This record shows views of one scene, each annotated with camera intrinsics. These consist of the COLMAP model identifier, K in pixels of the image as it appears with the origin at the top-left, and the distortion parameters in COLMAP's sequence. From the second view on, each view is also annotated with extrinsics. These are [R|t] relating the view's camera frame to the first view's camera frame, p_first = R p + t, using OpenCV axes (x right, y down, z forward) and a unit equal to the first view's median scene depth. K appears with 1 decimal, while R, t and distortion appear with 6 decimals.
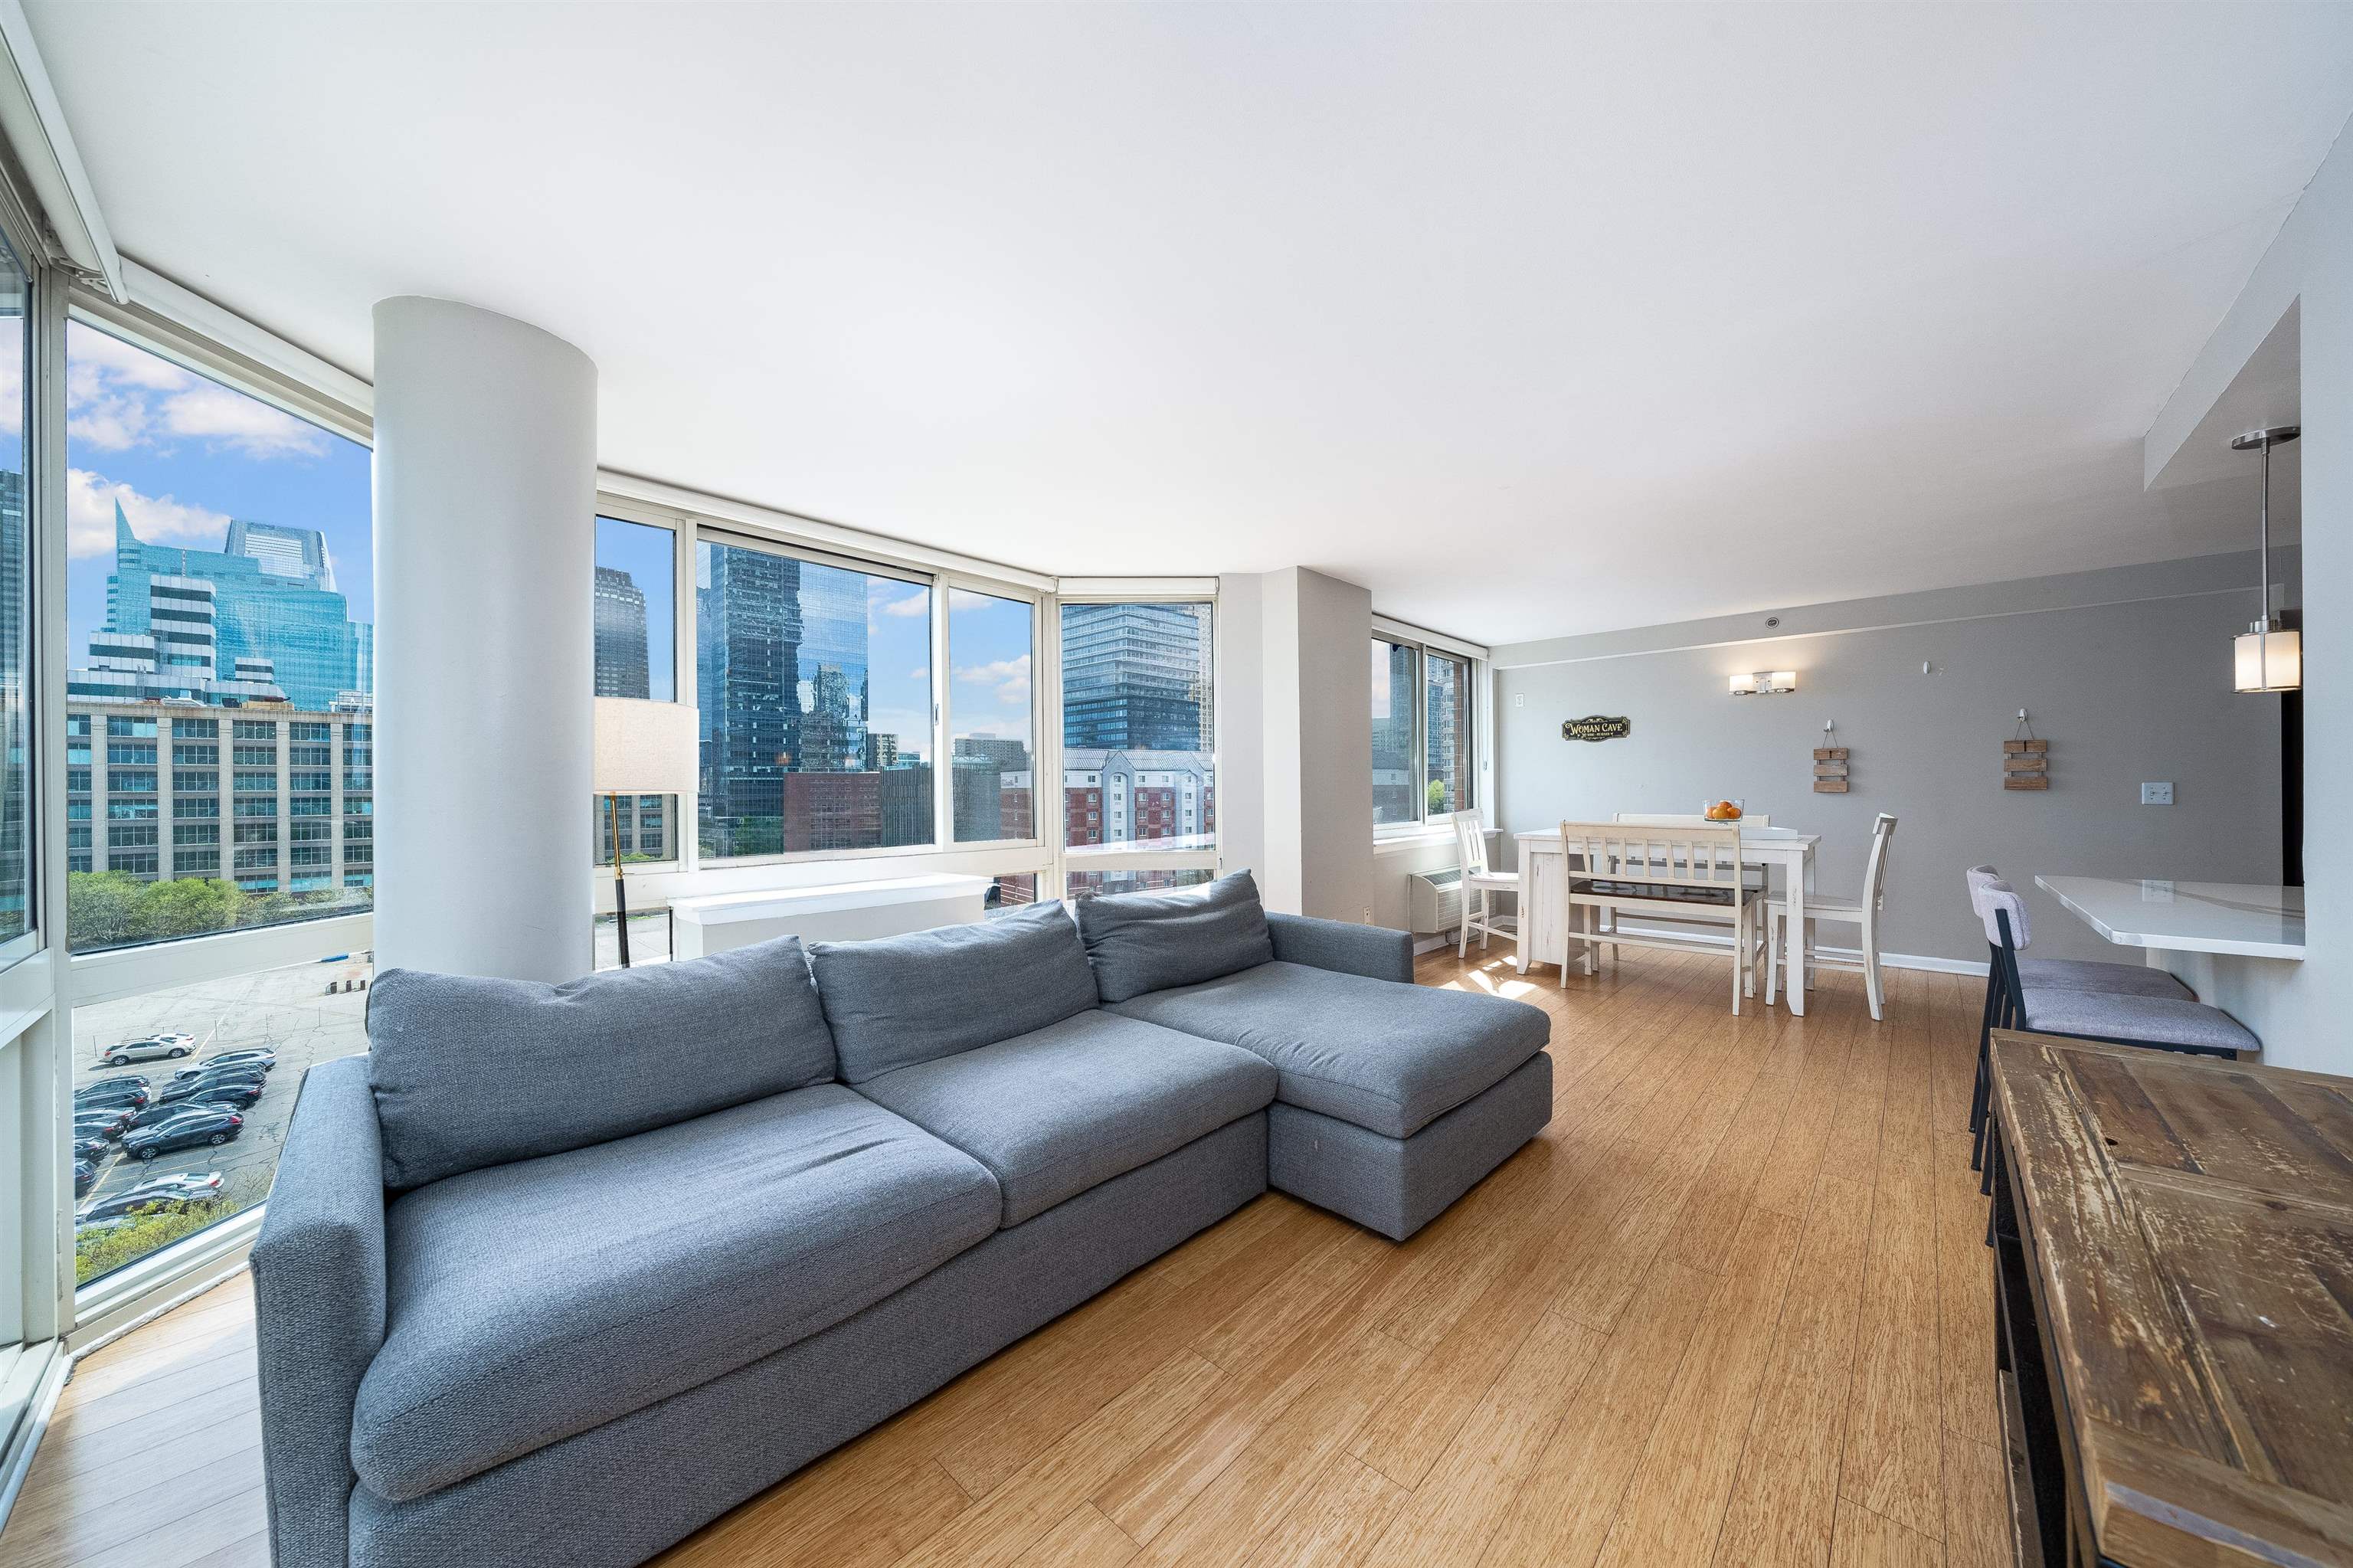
lens RADIAL K [[804.4, 0, 1182.8], [0, 804.4, 789.1], [0, 0, 1]] dist [-0.006467, -0.000245]
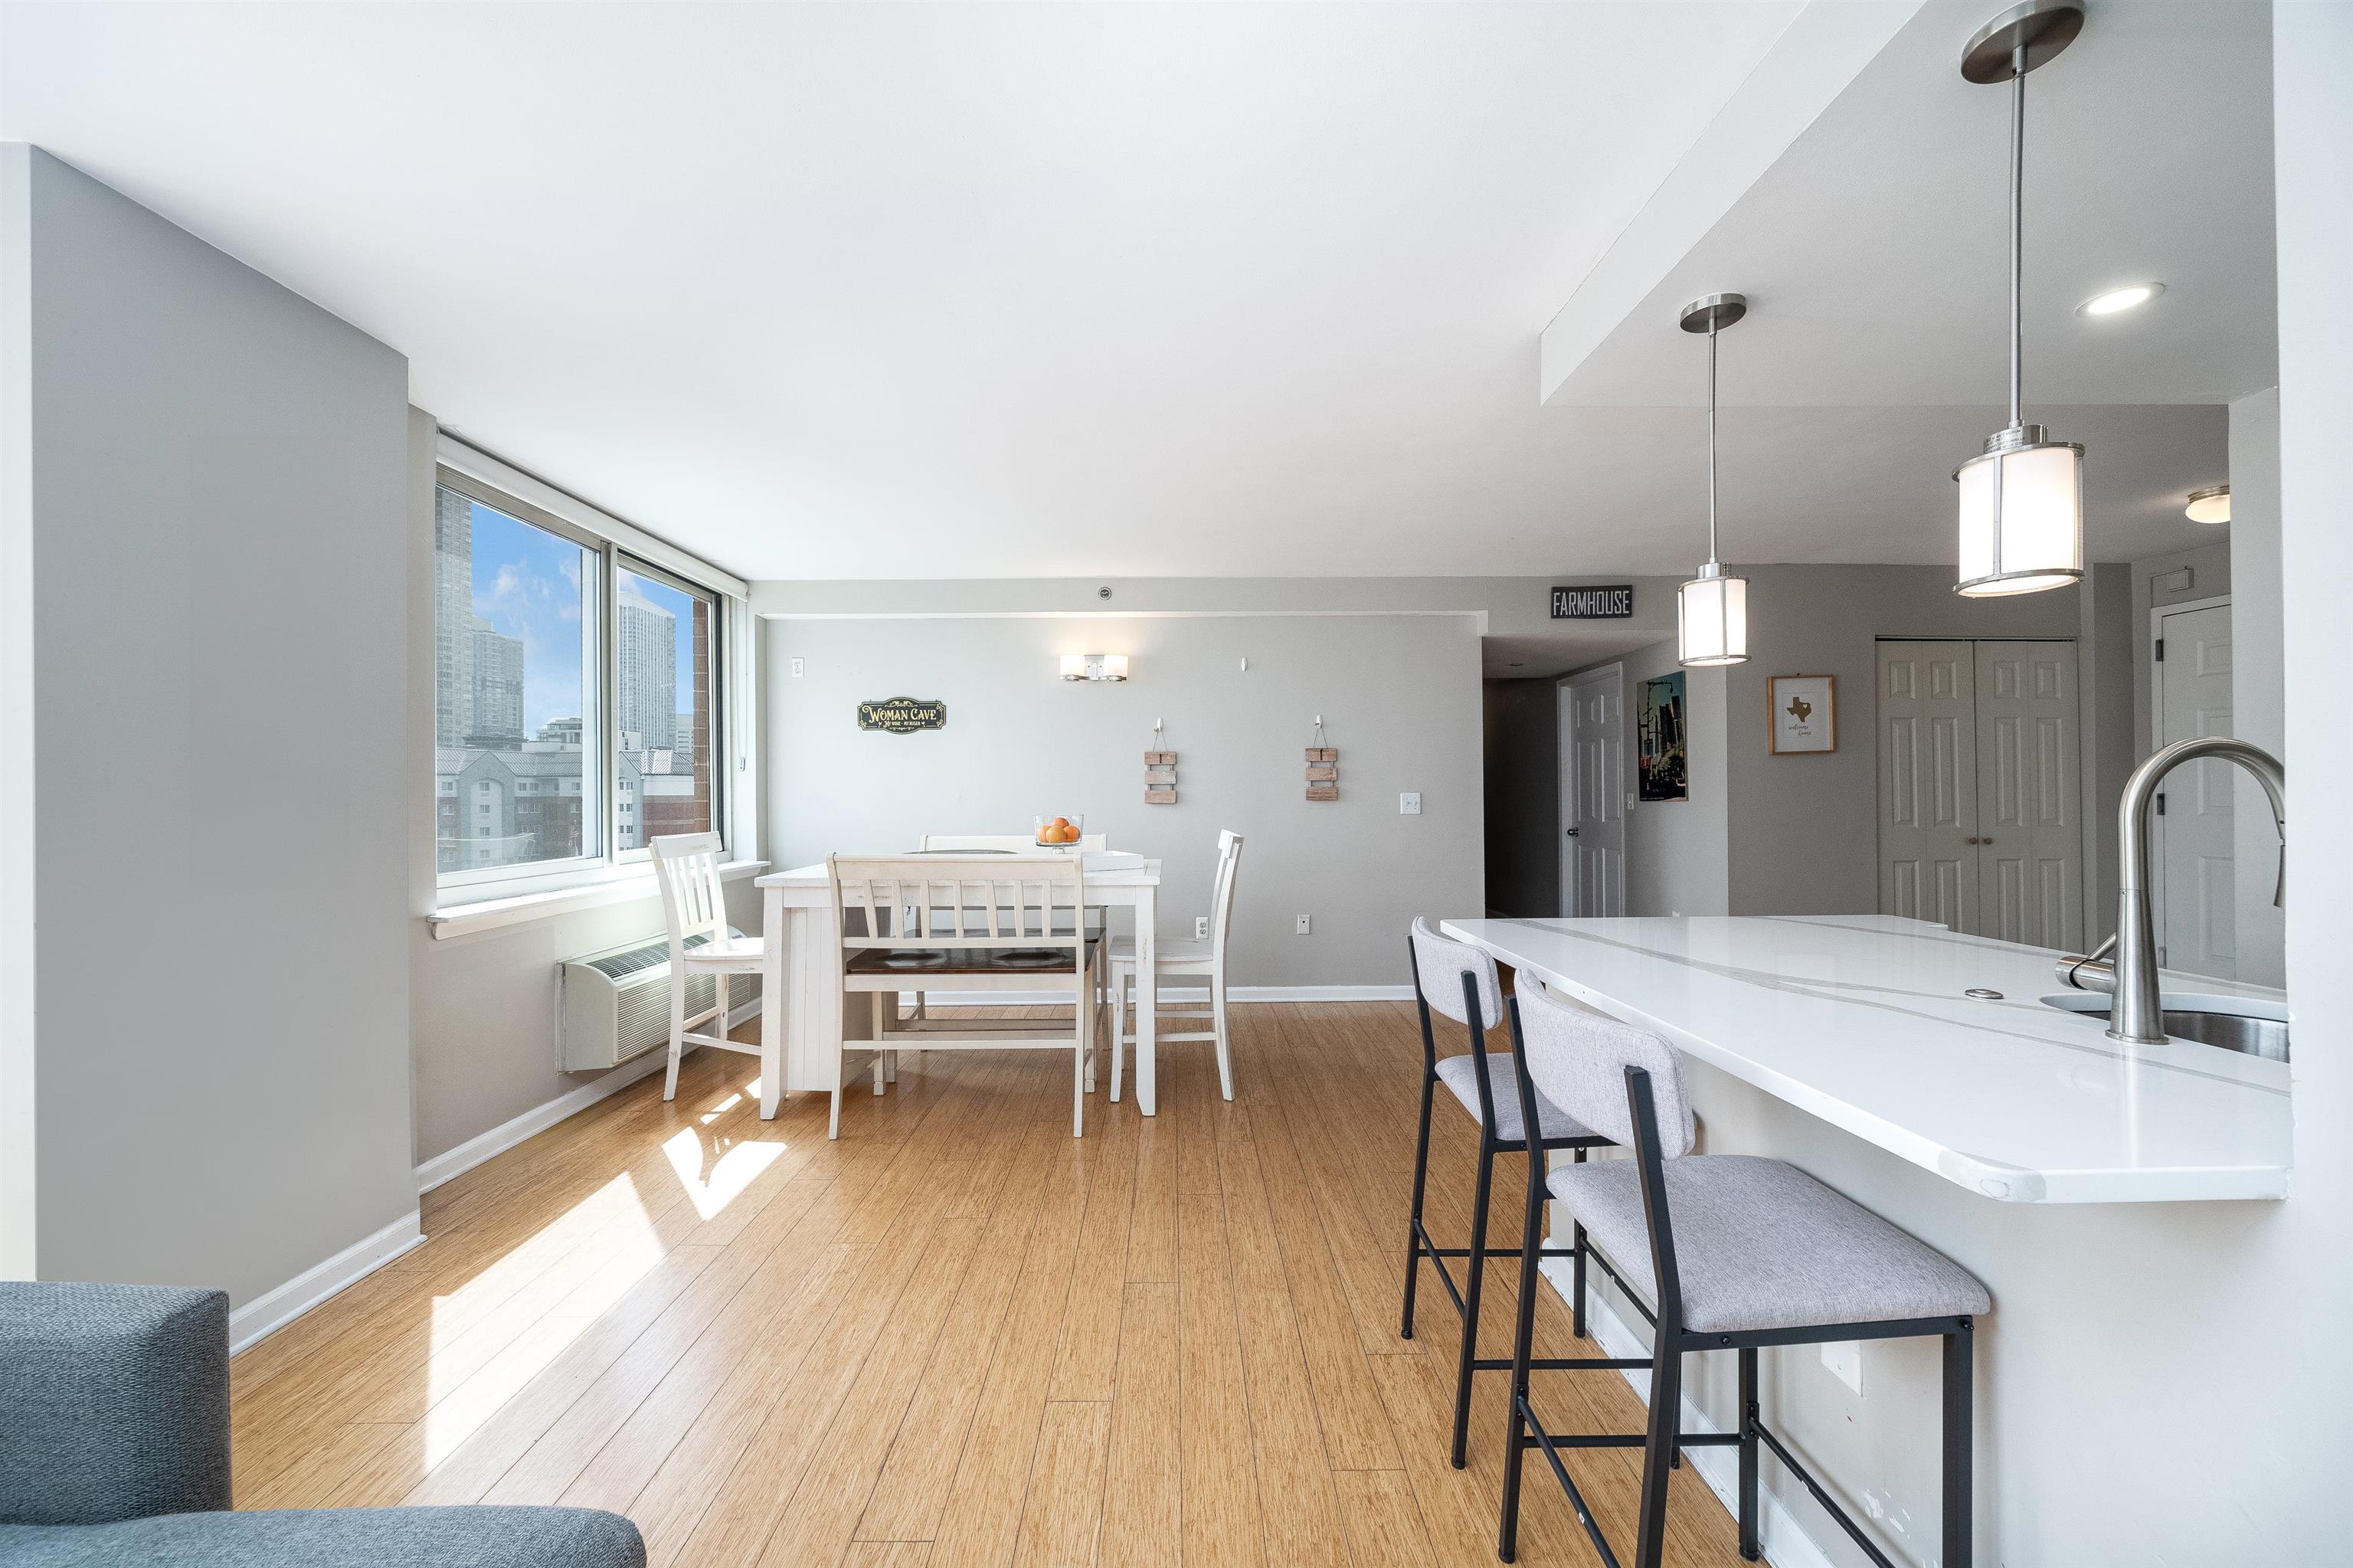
lens RADIAL K [[890.5, 0, 1183.8], [0, 890.5, 791.2], [0, 0, 1]] dist [-0.003830, -0.000121]
pose [[0.729165, 0.005350, 0.684317, 0.199712], [0.000676, 0.999963, -0.008538, -0.000943], [-0.684338, 0.006688, 0.729134, 0.323640]]
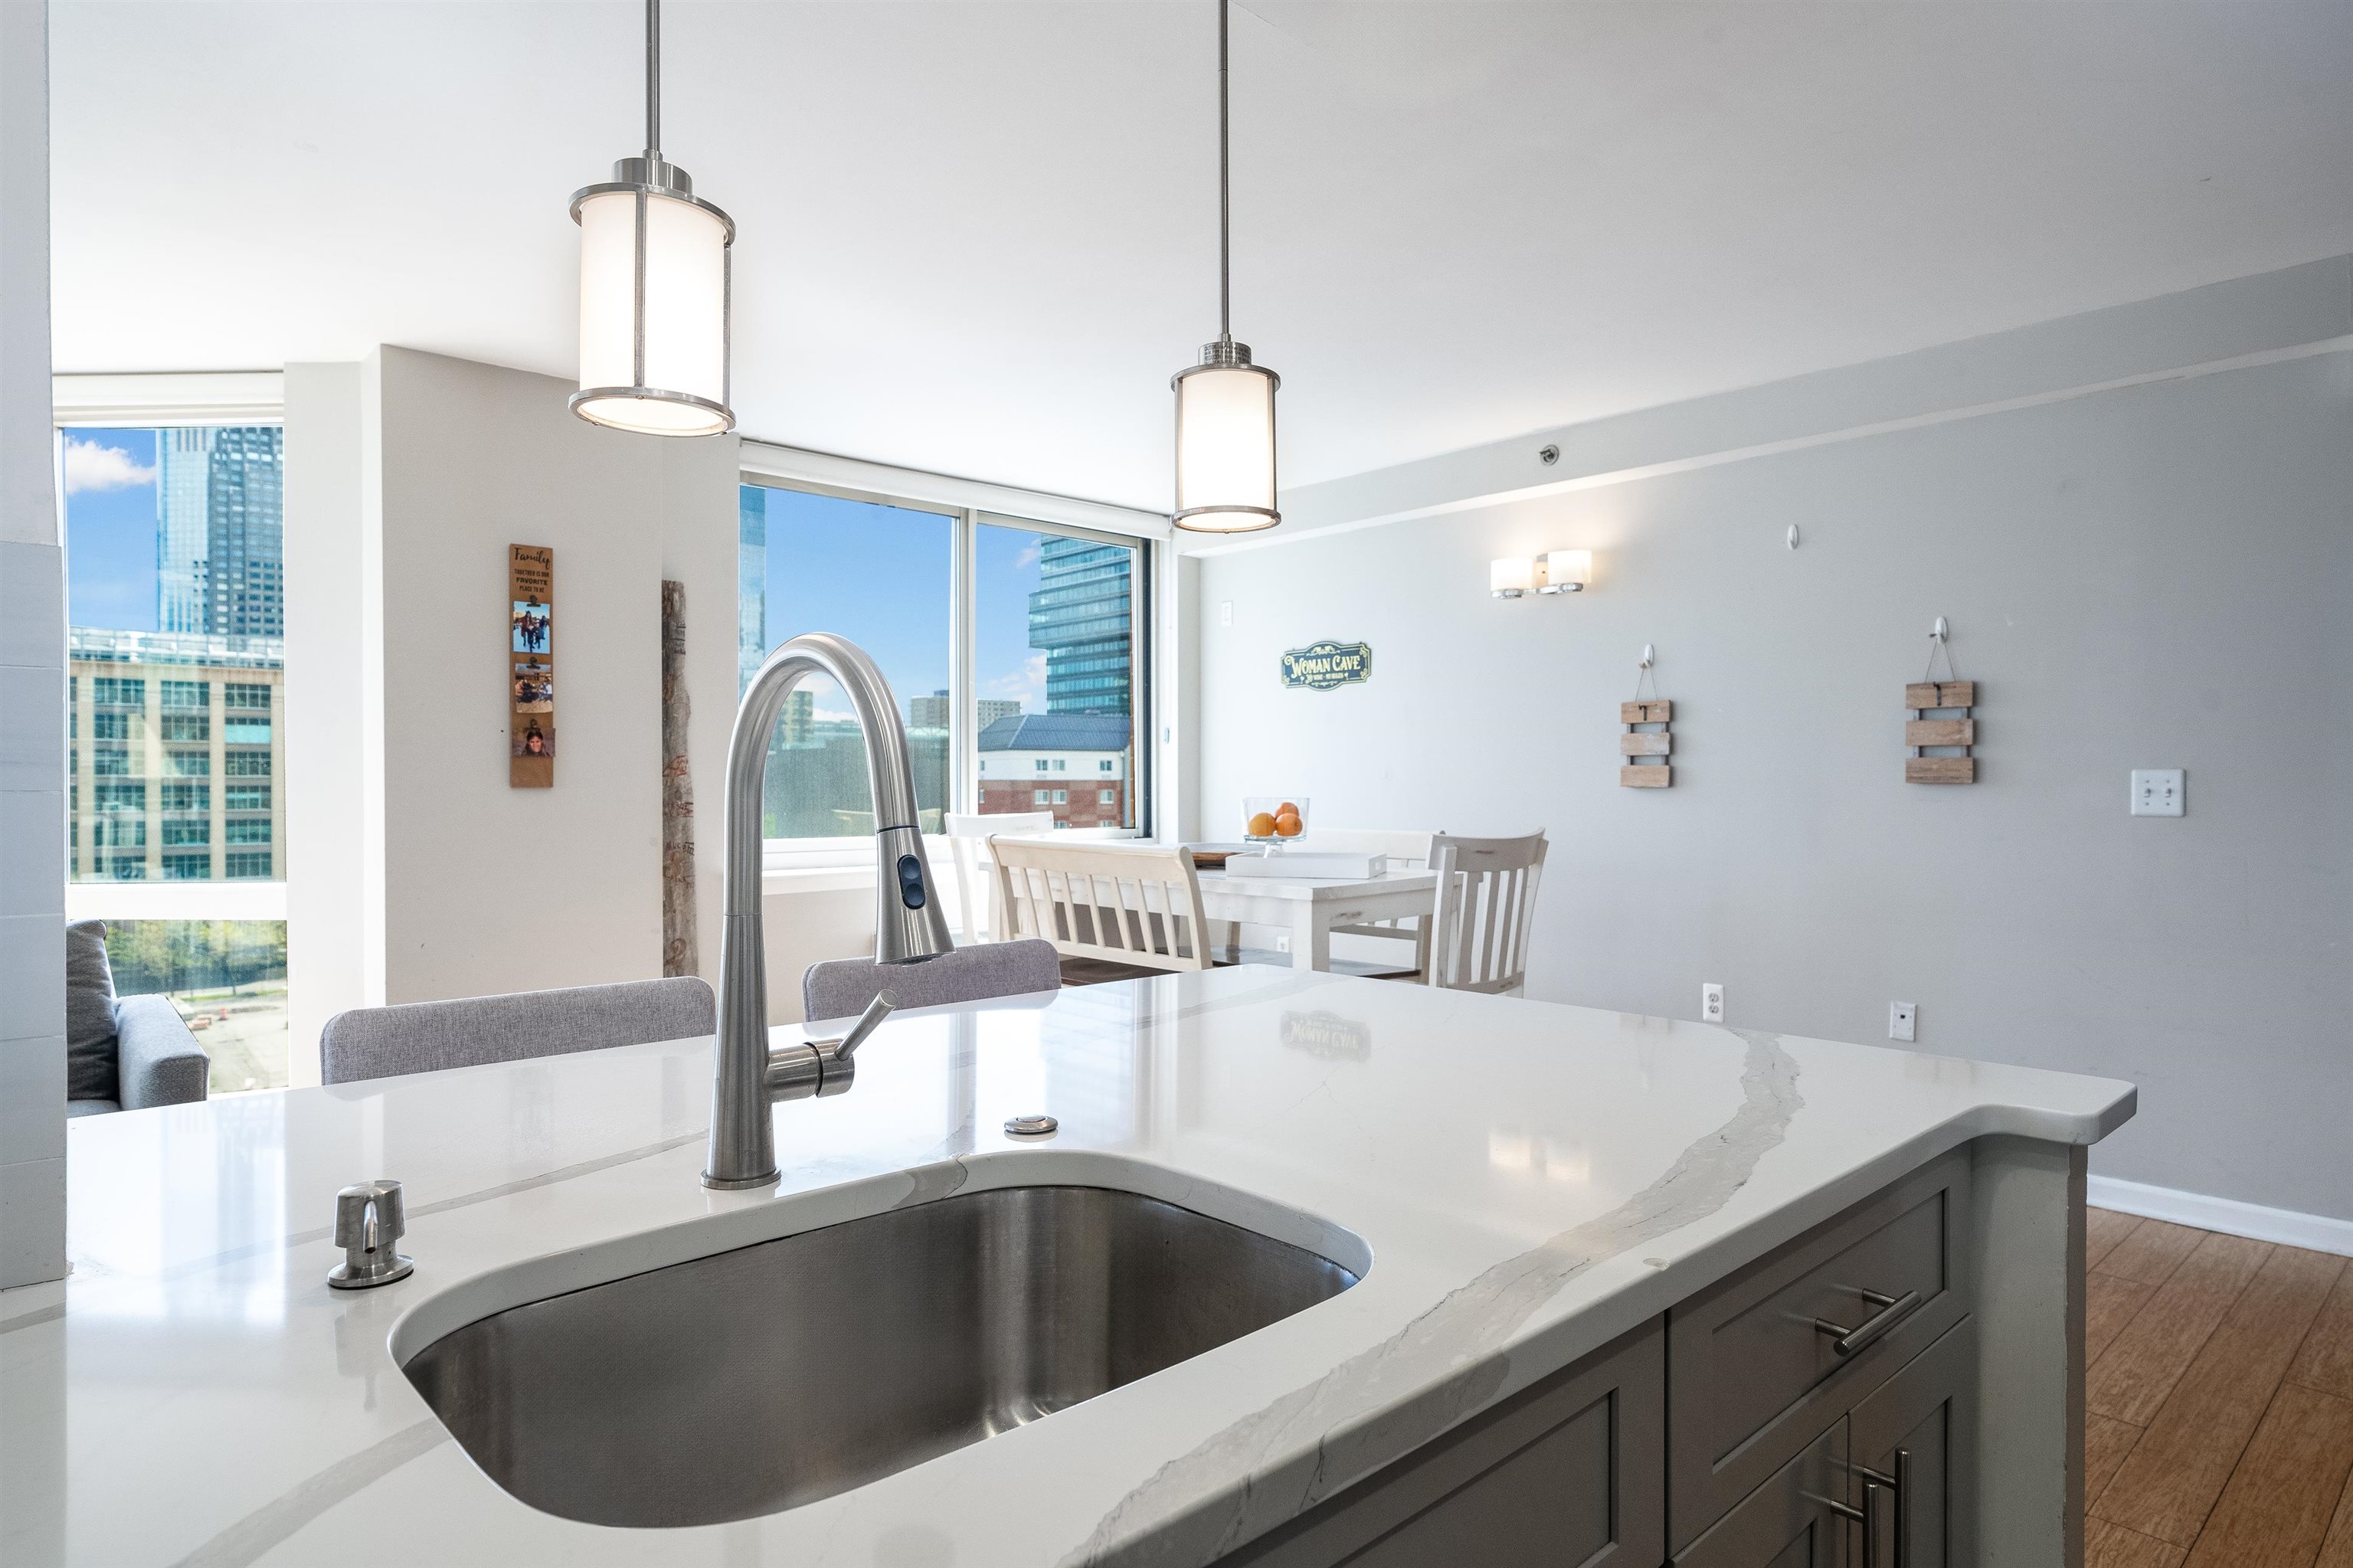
lens RADIAL K [[1334.1, 0, 1188.8], [0, 1334.1, 783.1], [0, 0, 1]] dist [-0.001277, 0.000216]
pose [[0.997872, 0.007175, -0.064801, 0.623209], [-0.007189, 0.999974, 0.000019, 0.003655], [0.064799, 0.000447, 0.997898, 0.148101]]
